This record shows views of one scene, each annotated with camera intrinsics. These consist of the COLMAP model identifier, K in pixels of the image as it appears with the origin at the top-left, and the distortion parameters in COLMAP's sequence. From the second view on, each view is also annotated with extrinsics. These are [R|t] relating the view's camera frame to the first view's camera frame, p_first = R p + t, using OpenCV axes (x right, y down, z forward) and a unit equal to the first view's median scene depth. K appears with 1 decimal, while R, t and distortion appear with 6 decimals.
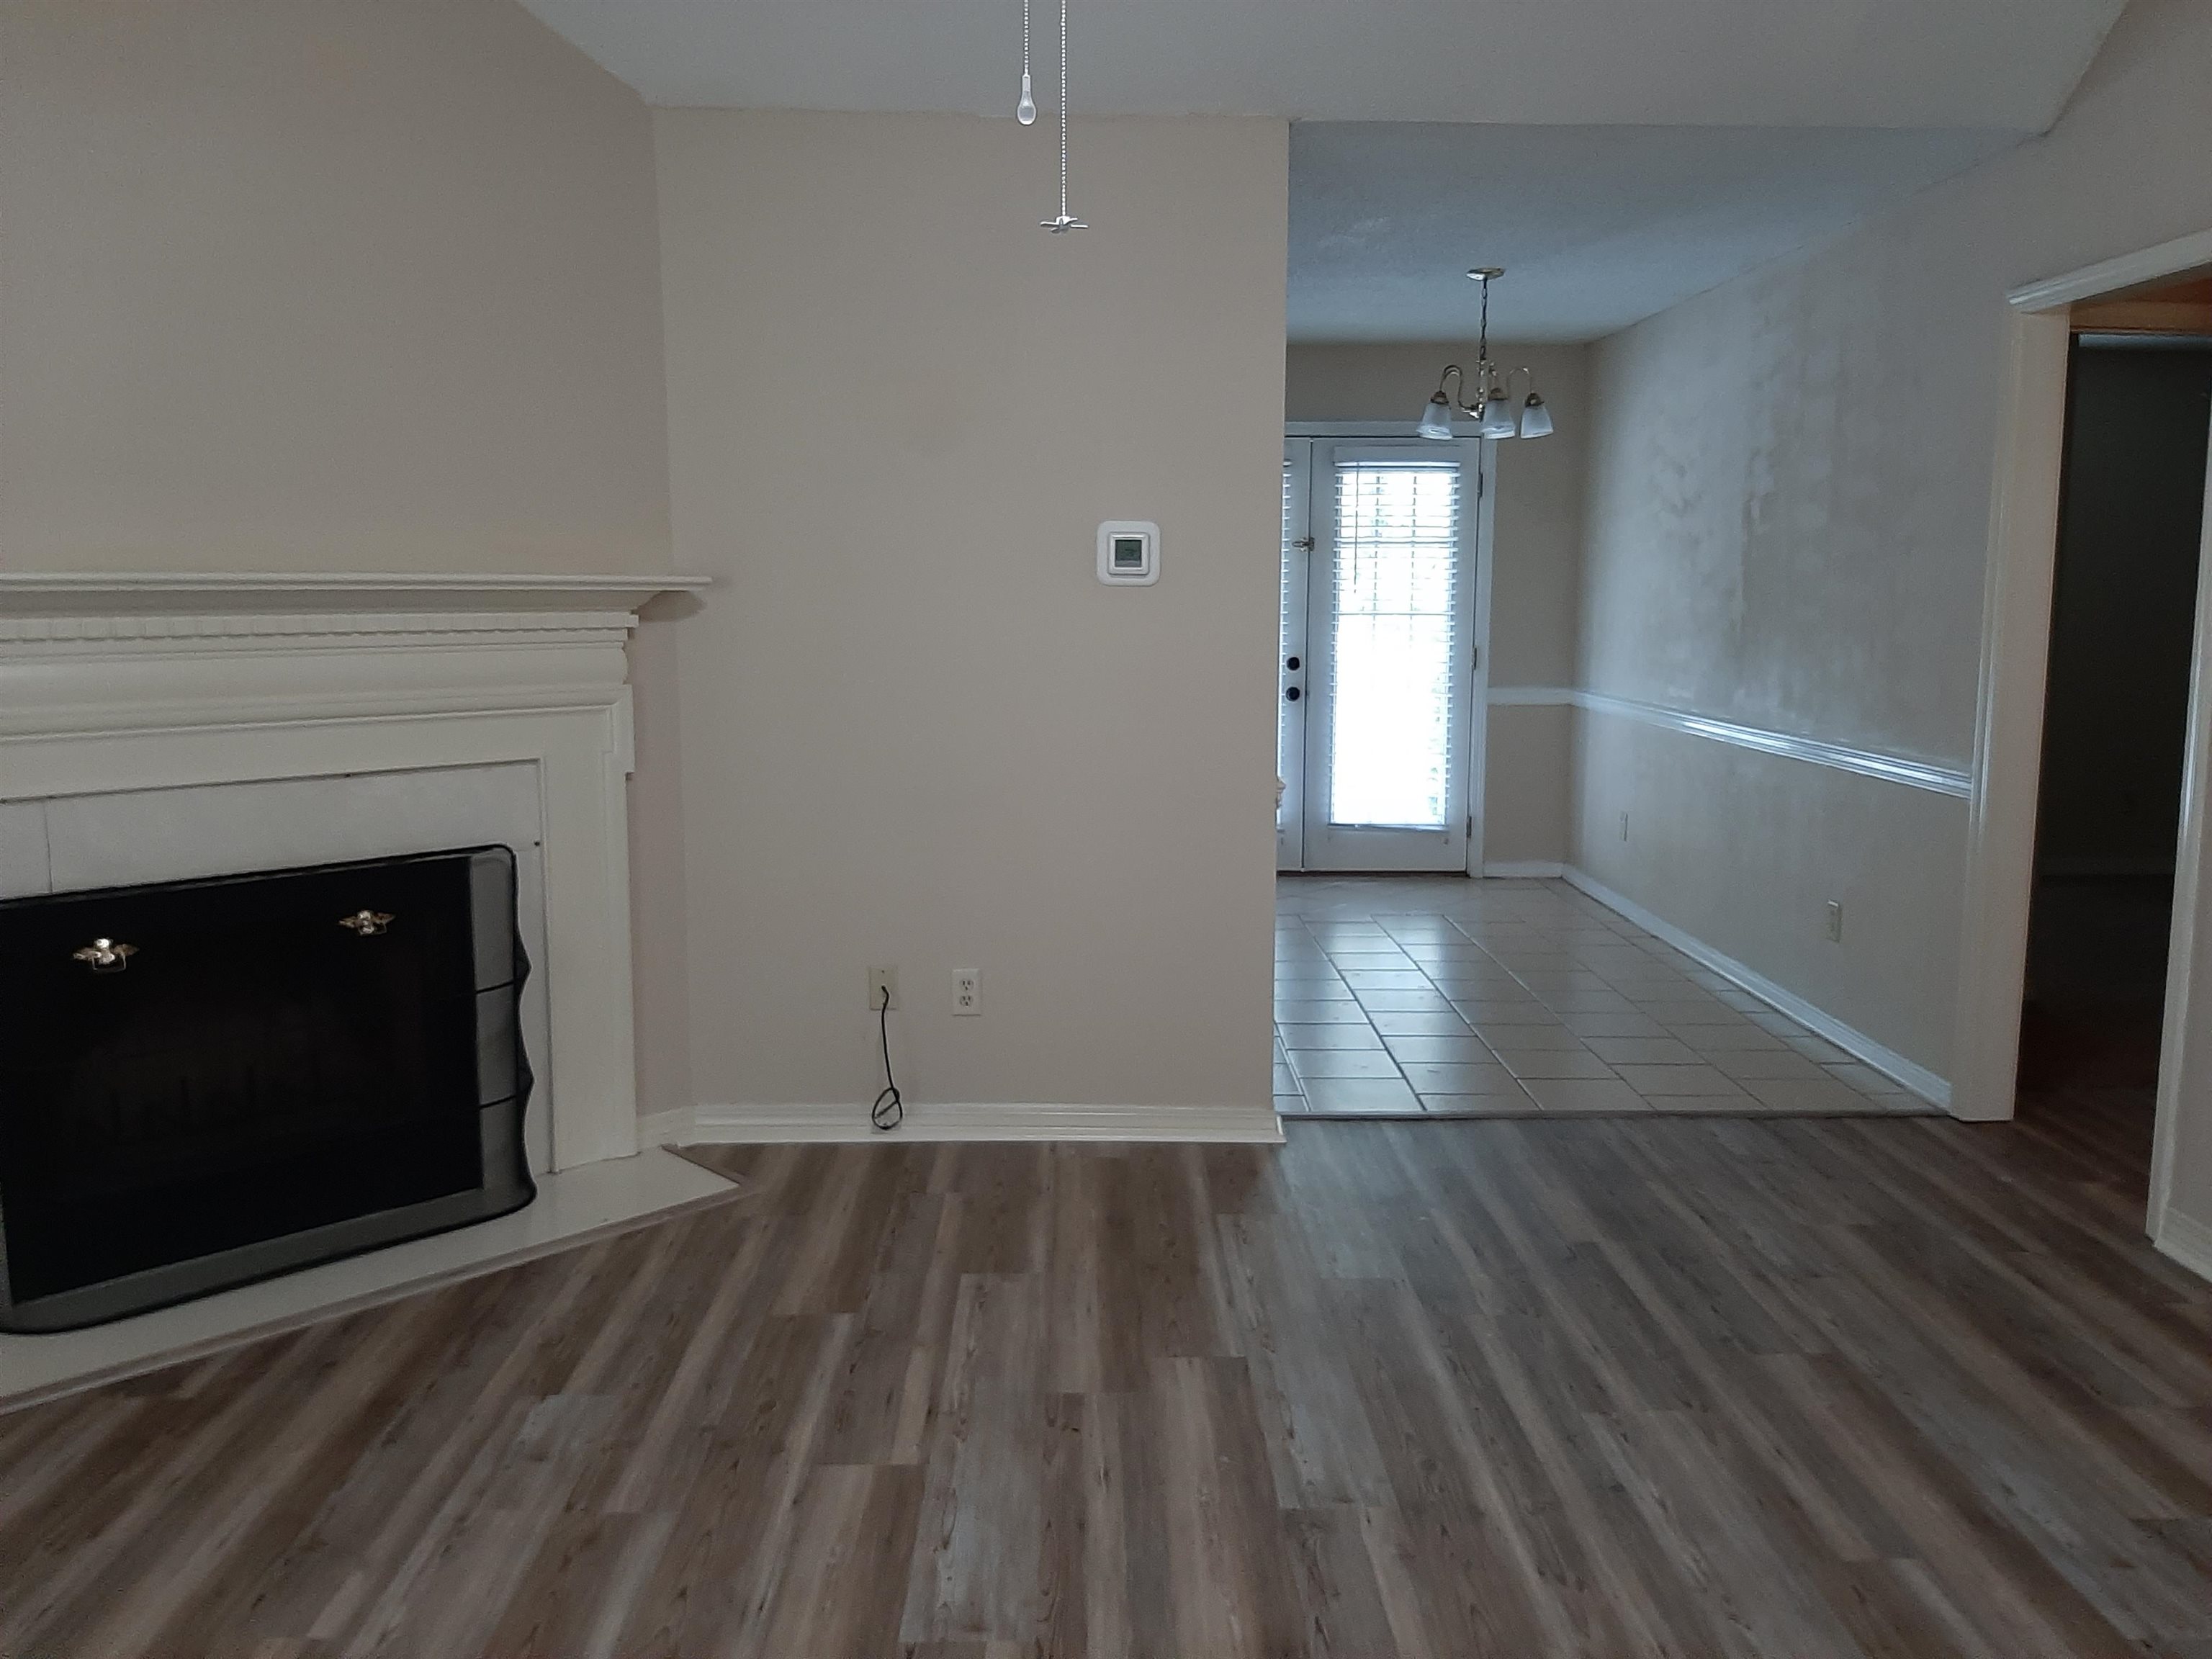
lens RADIAL K [[1713.0, 0, 1104.8], [0, 1713.0, 812.4], [0, 0, 1]] dist [0.007281, 0.000270]
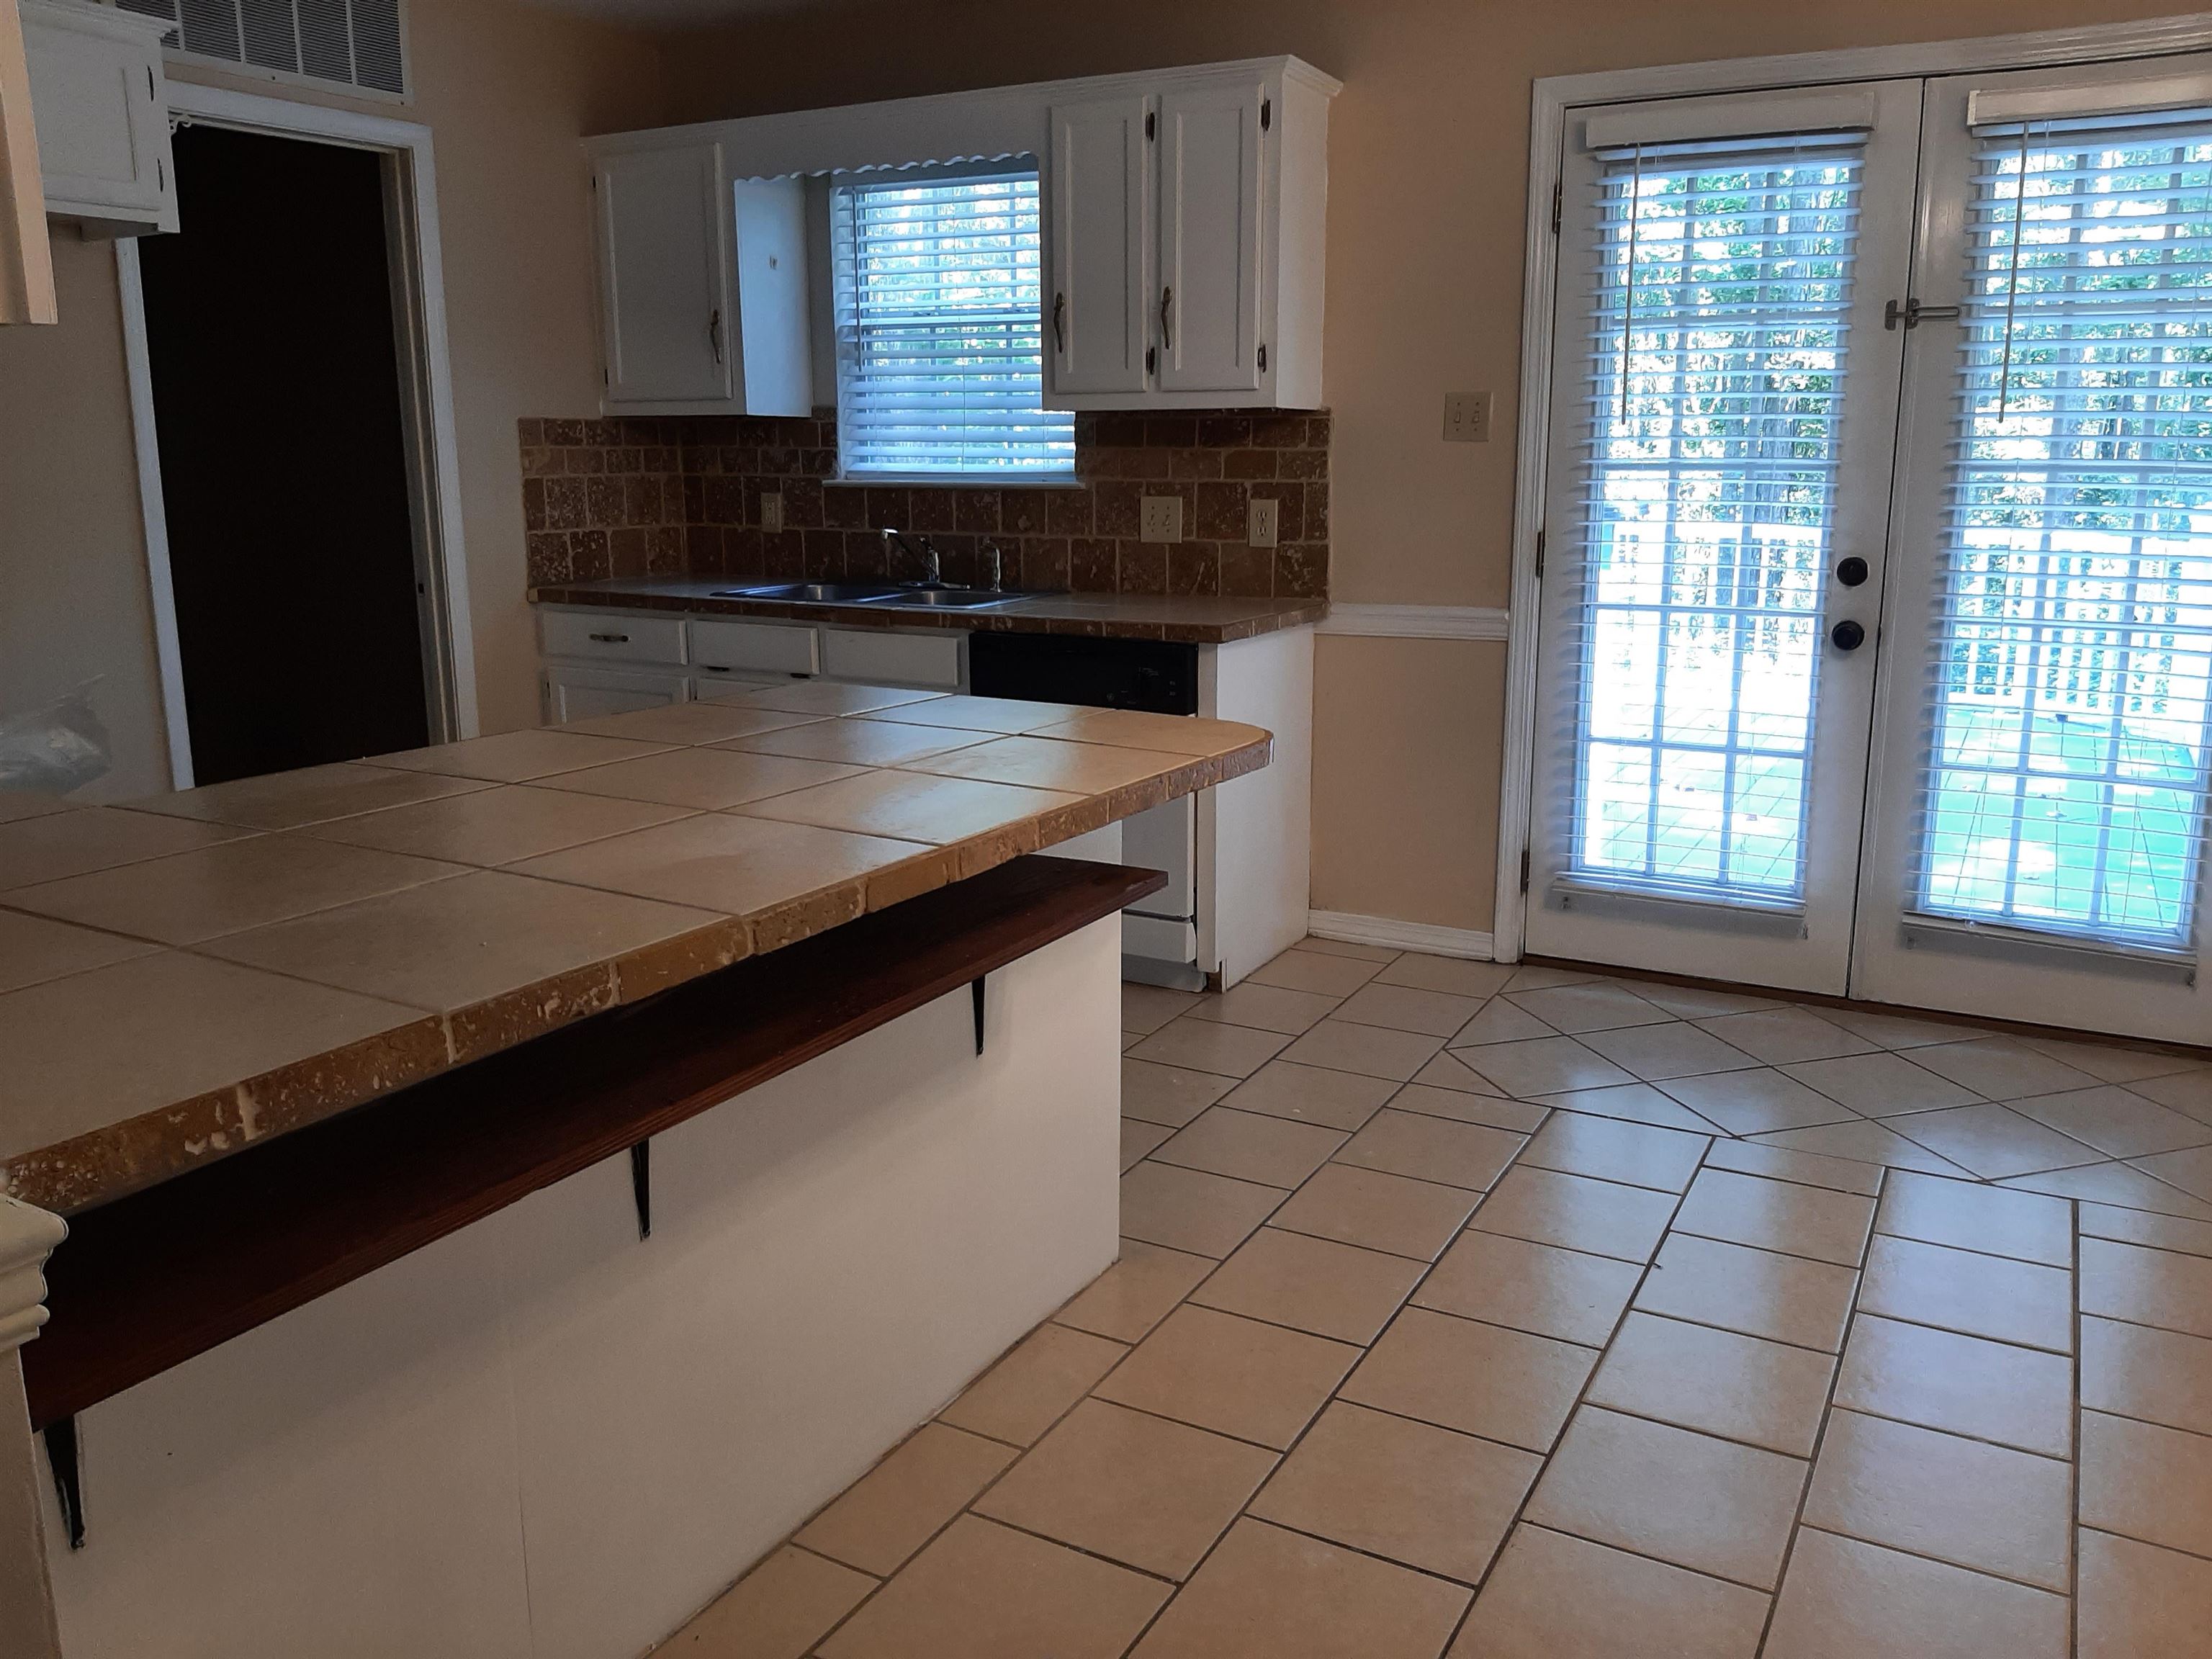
lens RADIAL K [[1714.8, 0, 1130.2], [0, 1714.8, 814.3], [0, 0, 1]] dist [0.071608, -0.140713]
pose [[0.873317, 0.094743, -0.477851, 0.171019], [-0.056702, 0.994008, 0.093452, -0.053604], [0.483841, -0.054518, 0.873456, 0.477068]]
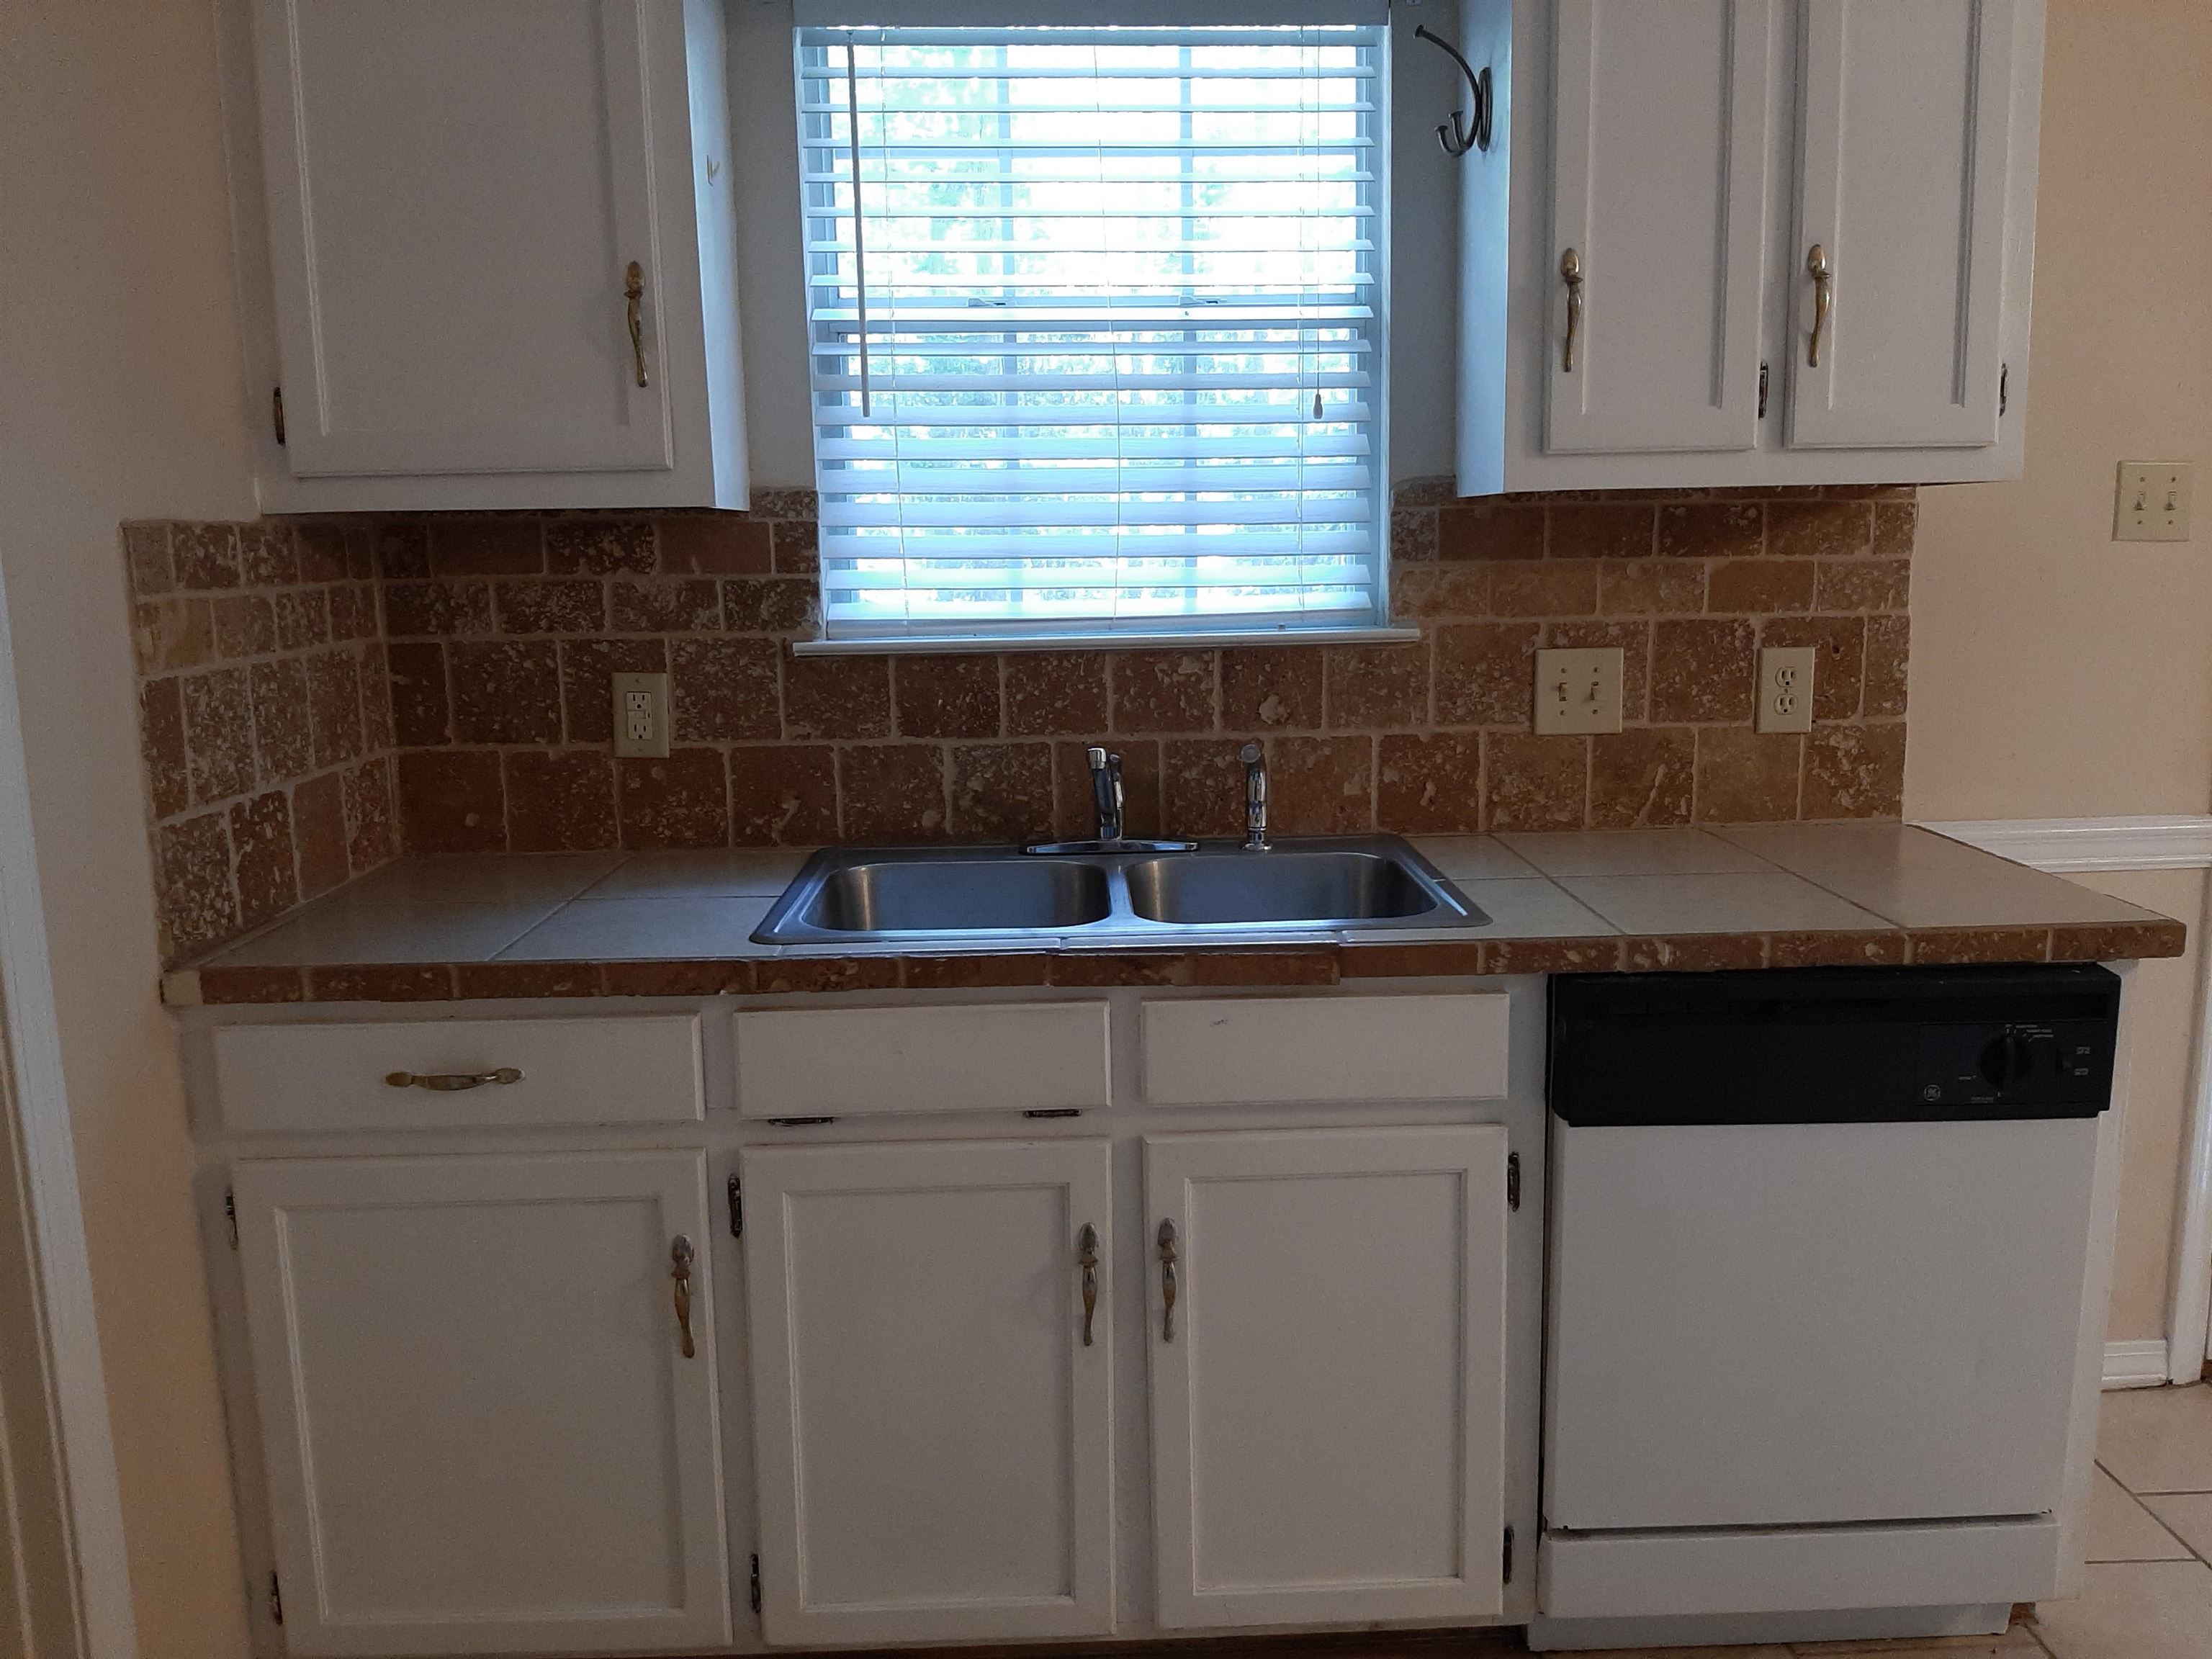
lens RADIAL K [[1713.0, 0, 1104.8], [0, 1713.0, 812.4], [0, 0, 1]] dist [0.007281, 0.000270]
pose [[0.999483, -0.026334, 0.018458, -0.194243], [0.025713, 0.999121, 0.033103, -0.089243], [-0.019314, -0.032612, 0.999281, 0.684257]]
